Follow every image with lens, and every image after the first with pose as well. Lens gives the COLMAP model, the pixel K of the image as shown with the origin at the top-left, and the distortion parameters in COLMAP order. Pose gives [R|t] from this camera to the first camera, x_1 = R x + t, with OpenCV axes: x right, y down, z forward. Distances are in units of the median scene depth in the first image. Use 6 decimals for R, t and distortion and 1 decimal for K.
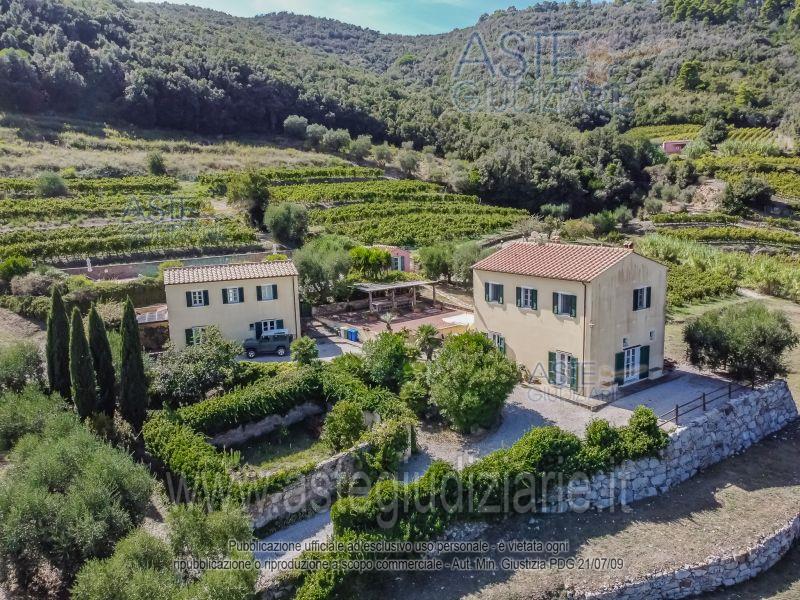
lens RADIAL K [[600.6, 0, 398.1], [0, 600.6, 295.6], [0, 0, 1]] dist [0.006239, -0.007833]
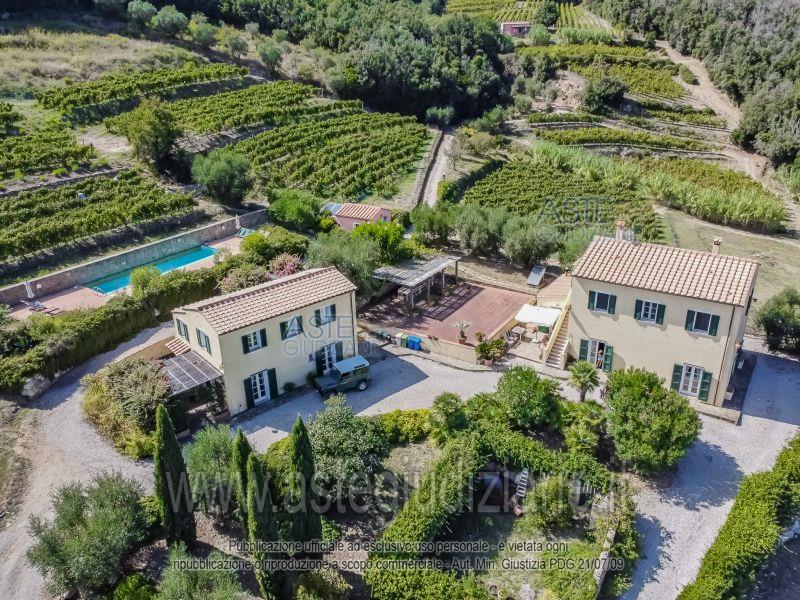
lens RADIAL K [[600.6, 0, 397.9], [0, 600.6, 294.8], [0, 0, 1]] dist [0.006239, -0.007833]
pose [[0.935550, -0.133222, 0.327105, -0.161386], [0.056655, 0.970747, 0.233324, -0.091254], [-0.348620, -0.199754, 0.915730, 0.084427]]
